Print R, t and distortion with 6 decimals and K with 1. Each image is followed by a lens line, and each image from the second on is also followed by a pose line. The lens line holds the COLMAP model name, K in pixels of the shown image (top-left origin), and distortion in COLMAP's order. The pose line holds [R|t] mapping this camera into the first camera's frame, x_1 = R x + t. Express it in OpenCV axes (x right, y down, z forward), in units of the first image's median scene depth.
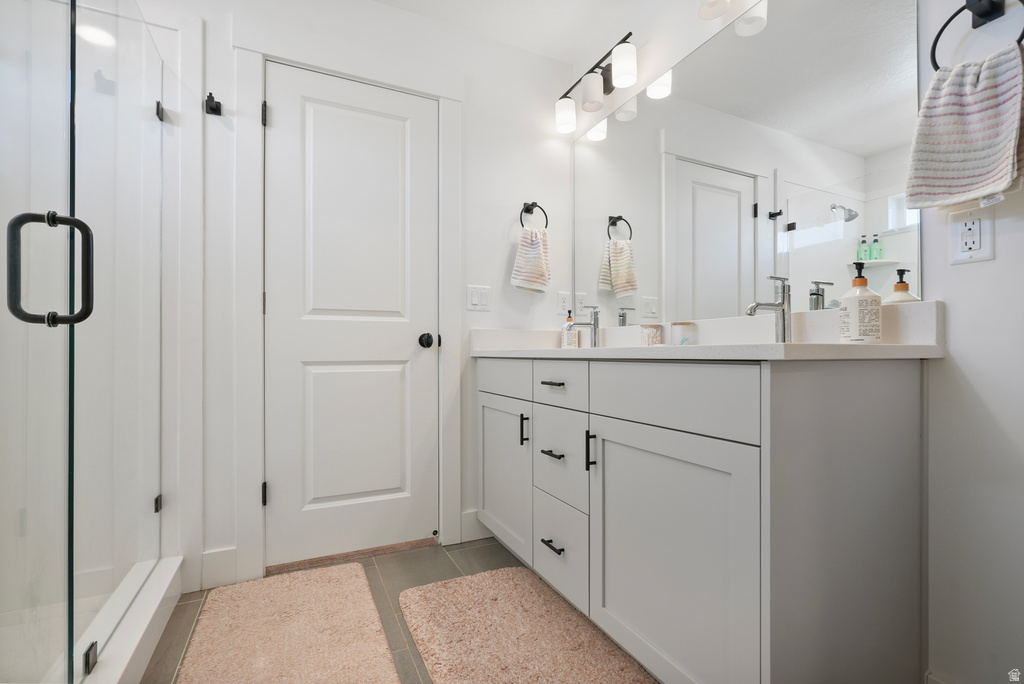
lens RADIAL K [[467.9, 0, 528.6], [0, 467.9, 345.6], [0, 0, 1]] dist [-0.002061, 0.000159]
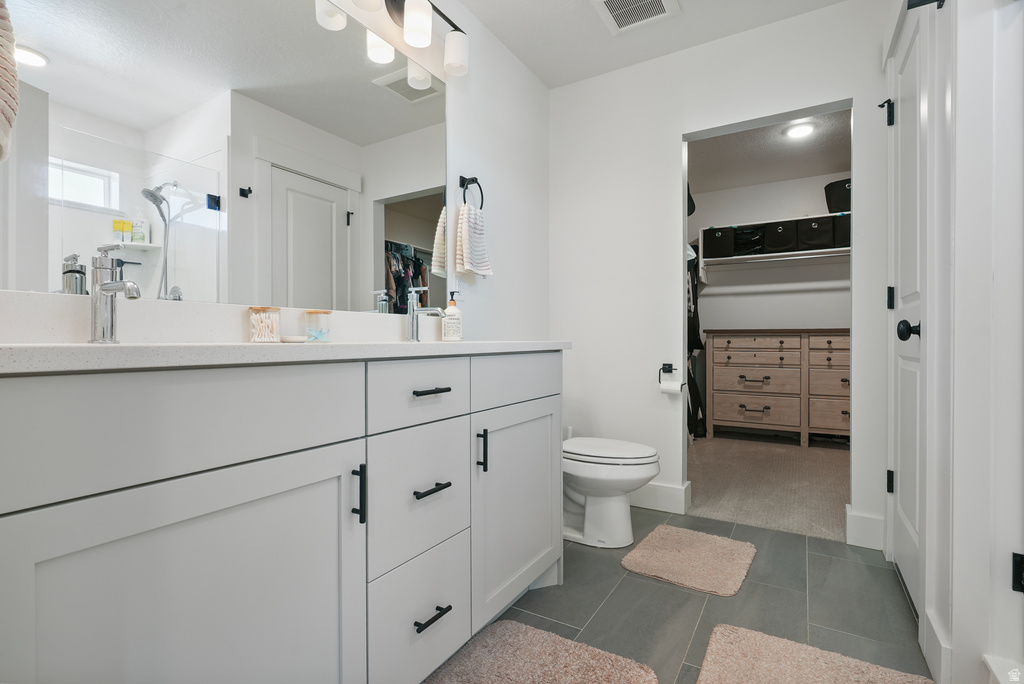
lens RADIAL K [[467.9, 0, 528.6], [0, 467.9, 345.6], [0, 0, 1]] dist [-0.002061, 0.000159]
pose [[-0.536158, 0.001751, 0.844116, -0.690201], [0.000443, 0.999998, -0.001793, 0.012409], [-0.844118, -0.000588, -0.536158, 1.367924]]
